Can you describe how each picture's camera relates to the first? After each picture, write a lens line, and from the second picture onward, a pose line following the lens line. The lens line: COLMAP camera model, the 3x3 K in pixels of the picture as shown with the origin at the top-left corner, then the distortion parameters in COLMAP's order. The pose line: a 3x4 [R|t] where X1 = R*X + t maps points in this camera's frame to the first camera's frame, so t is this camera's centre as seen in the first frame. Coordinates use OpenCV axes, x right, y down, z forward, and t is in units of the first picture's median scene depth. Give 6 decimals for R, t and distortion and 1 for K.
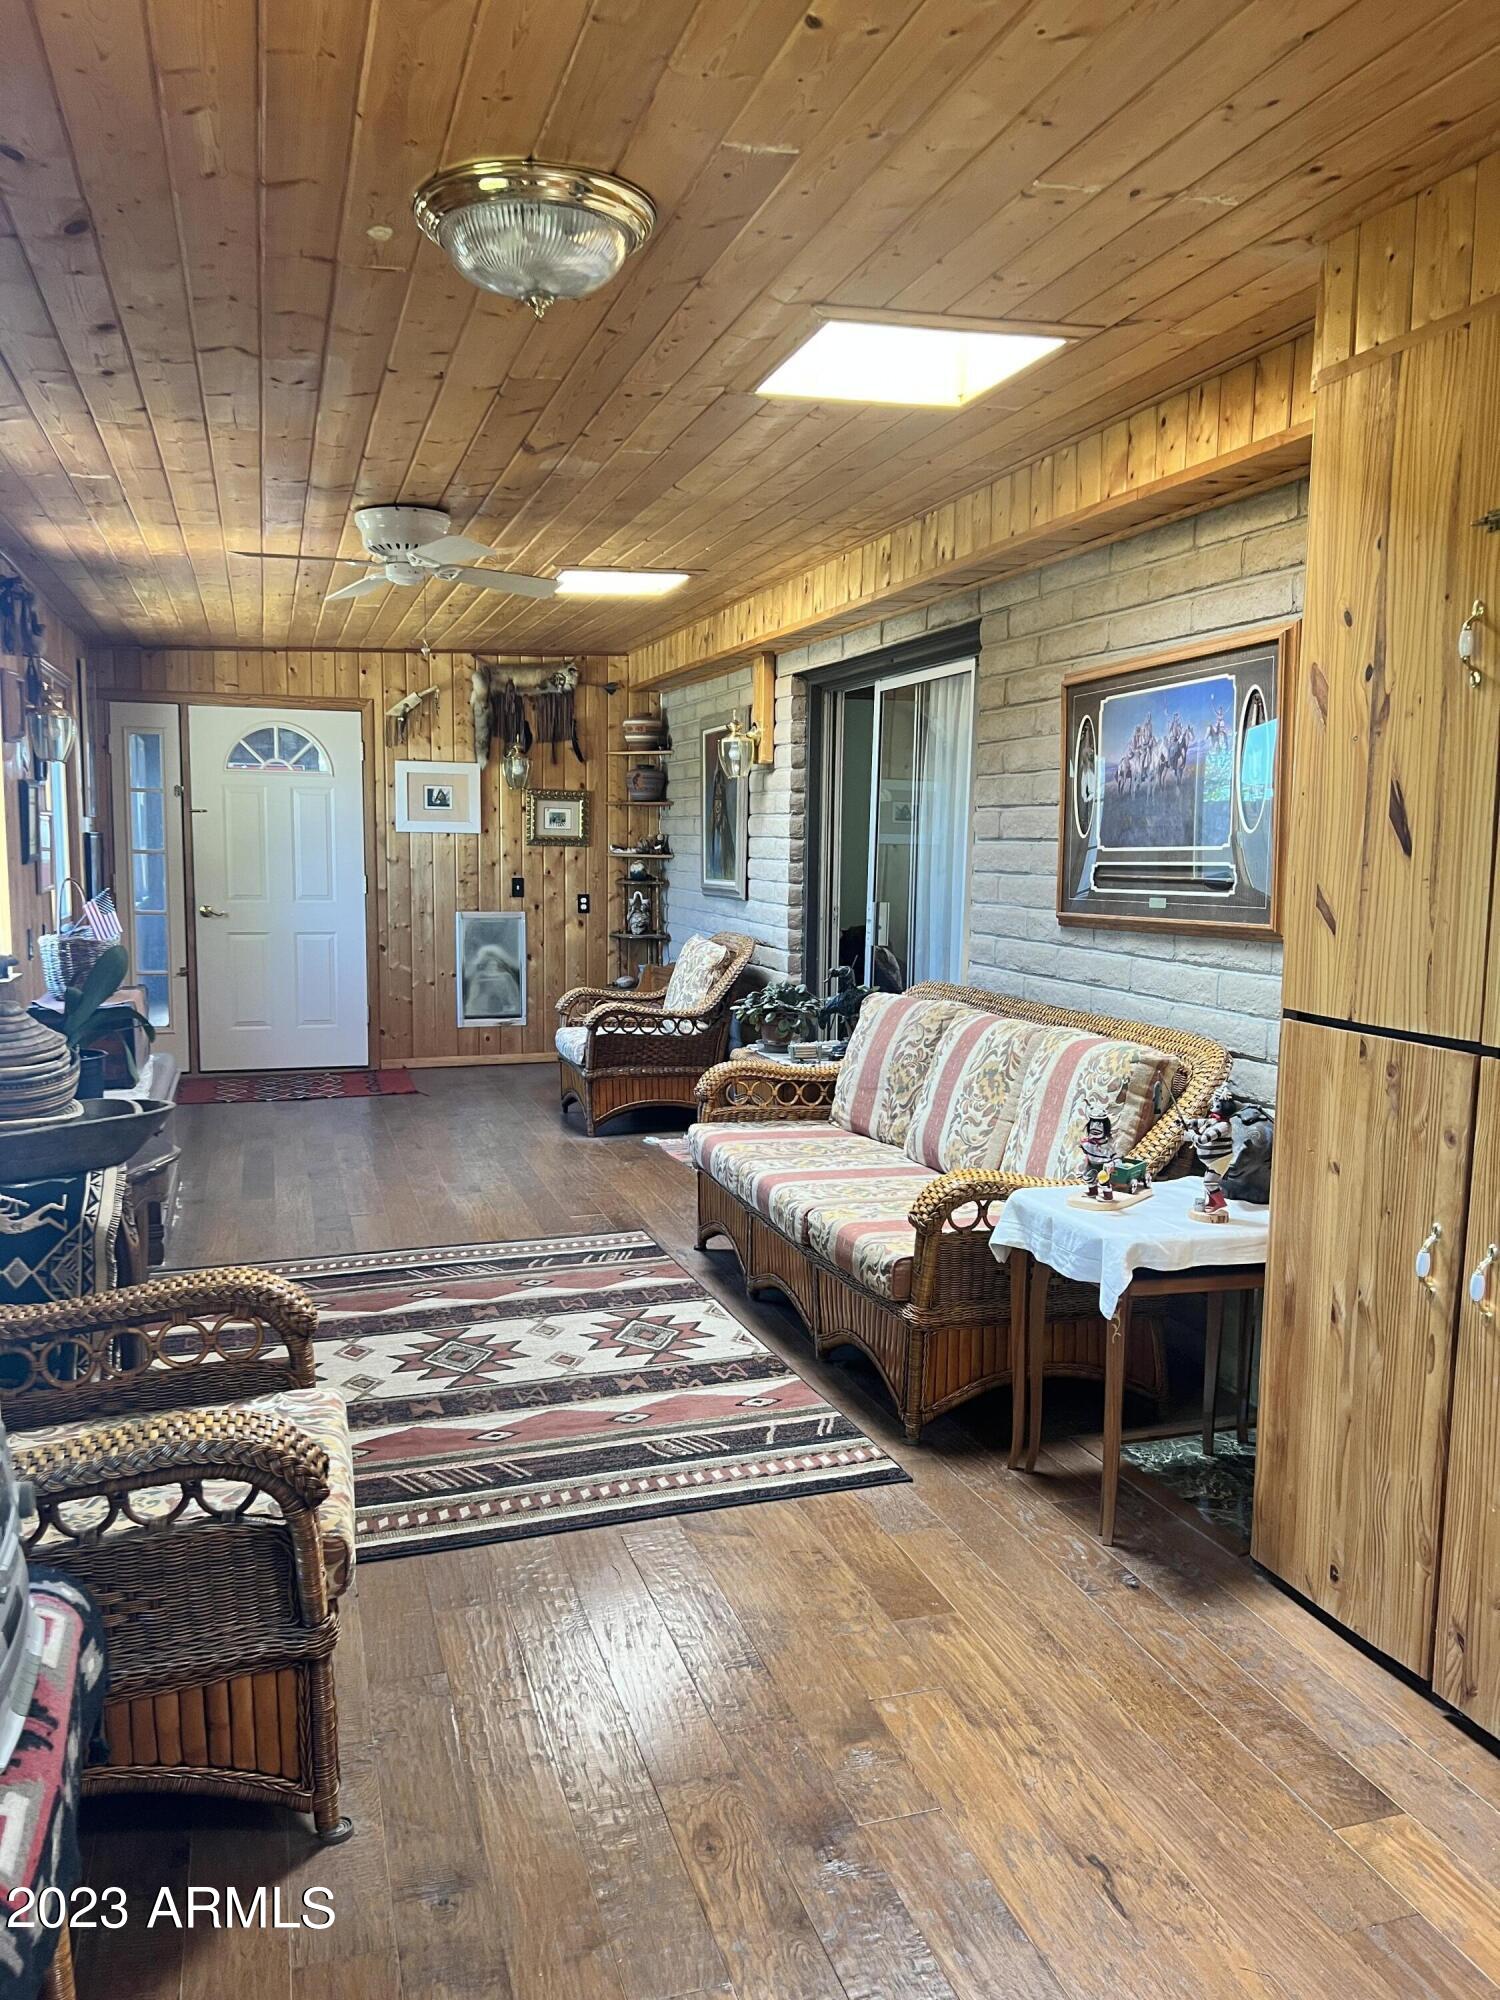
lens RADIAL K [[1518.2, 0, 765.4], [0, 1518.2, 1017.0], [0, 0, 1]] dist [0.059722, -0.067335]
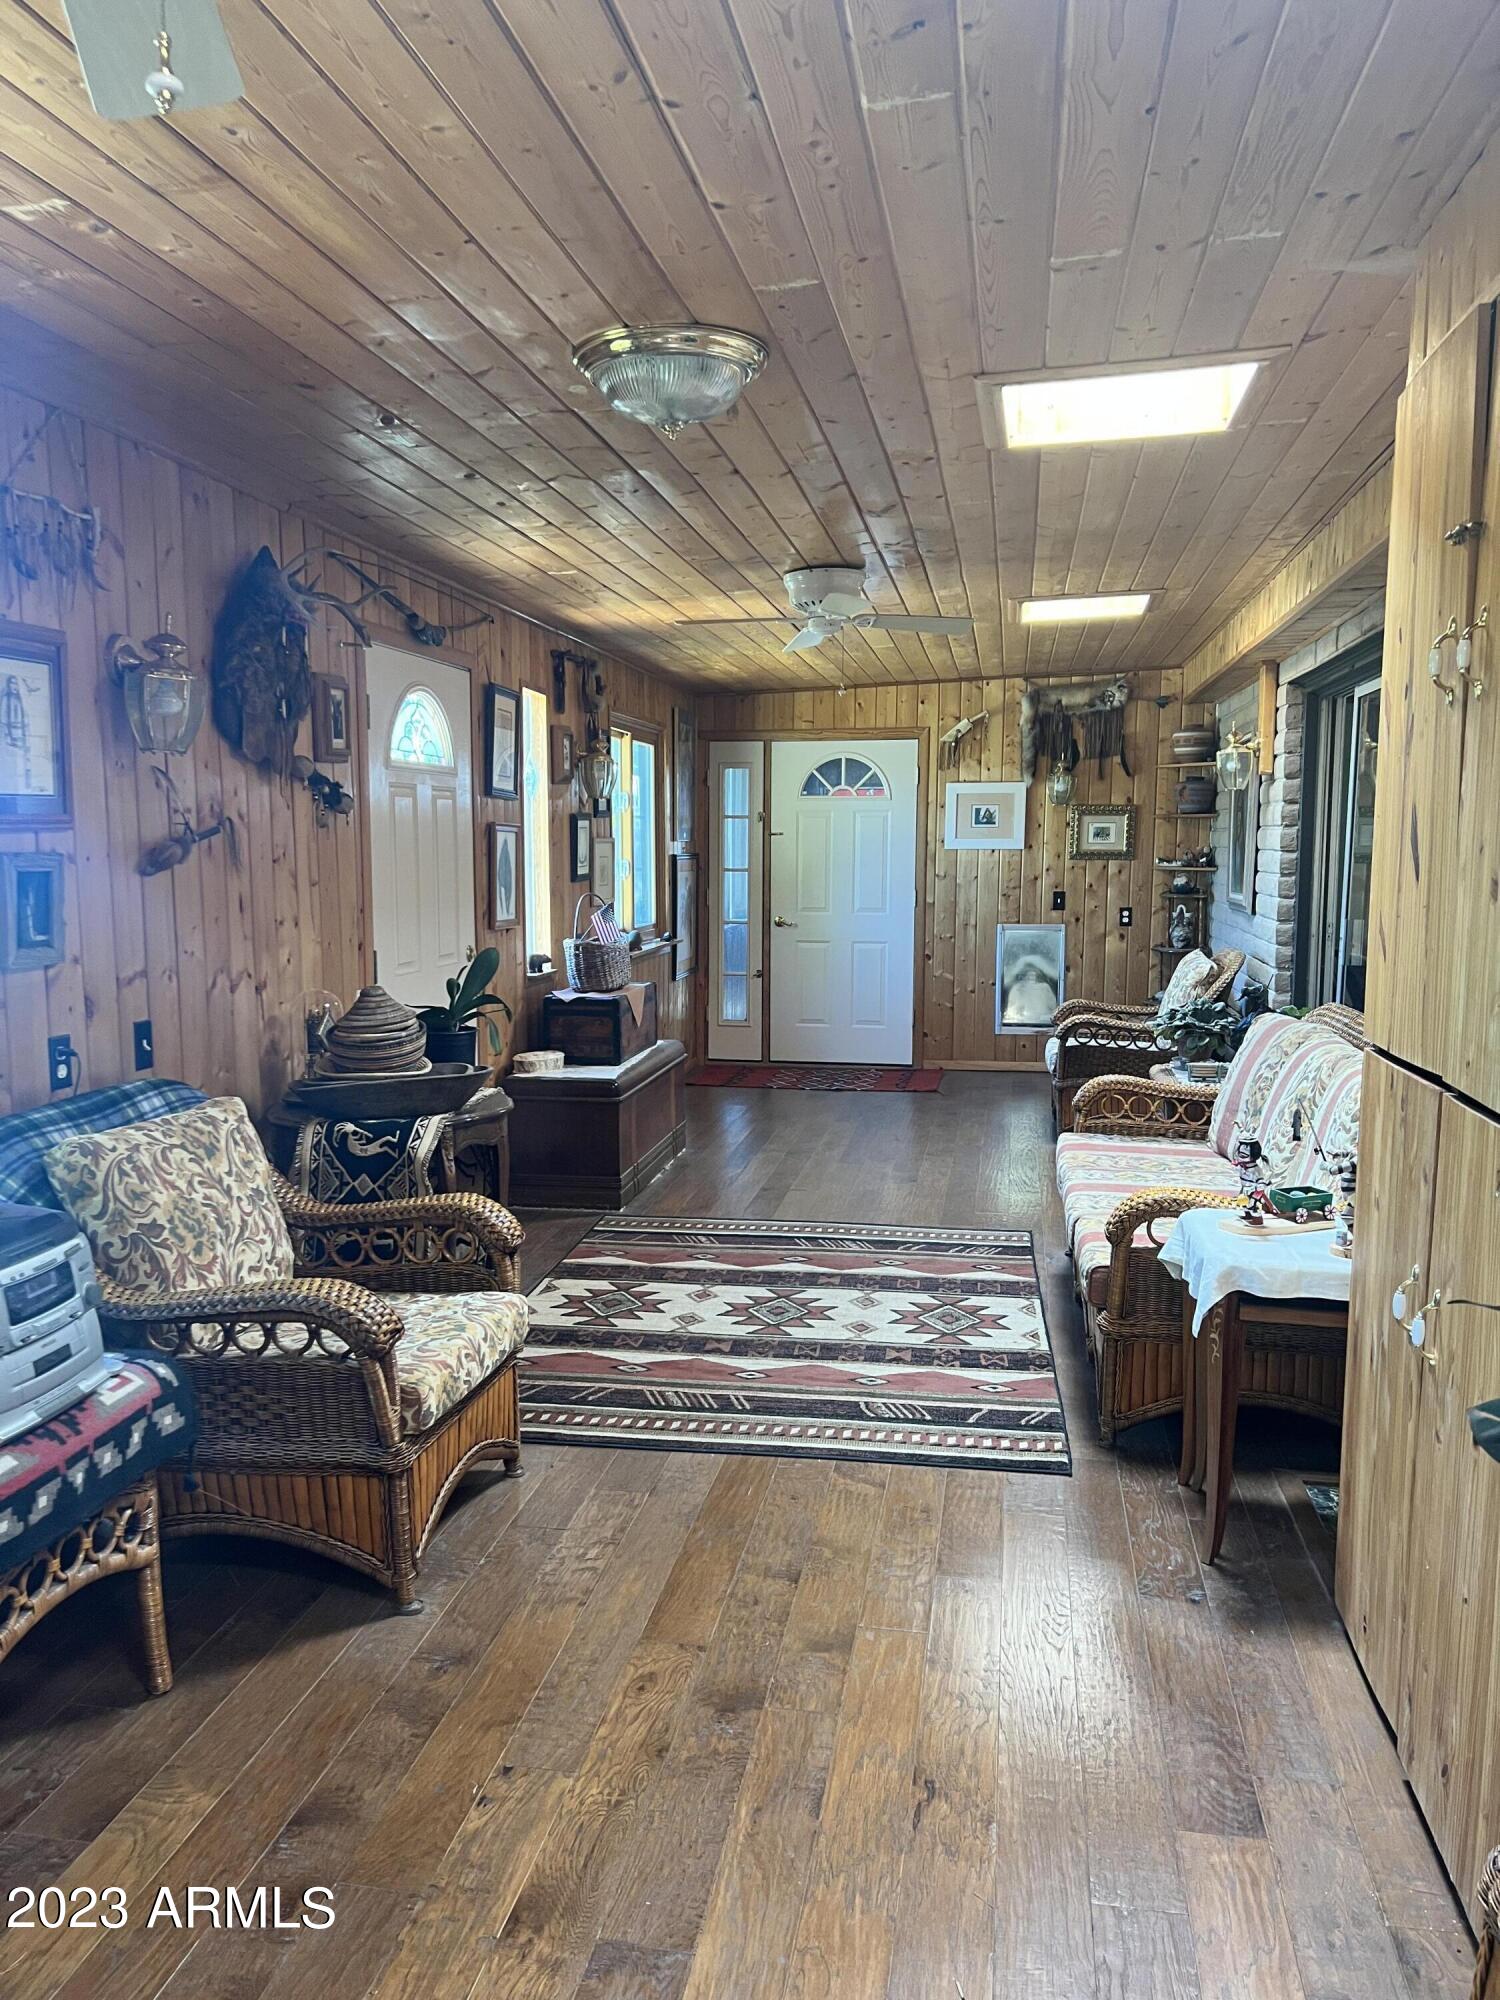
lens RADIAL K [[1518.2, 0, 729.5], [0, 1518.2, 1018.0], [0, 0, 1]] dist [0.059722, -0.067335]
pose [[0.879178, 0.043535, -0.474501, 0.264474], [-0.046342, 0.998909, 0.005785, -0.002940], [0.474235, 0.016904, 0.880236, -0.025912]]
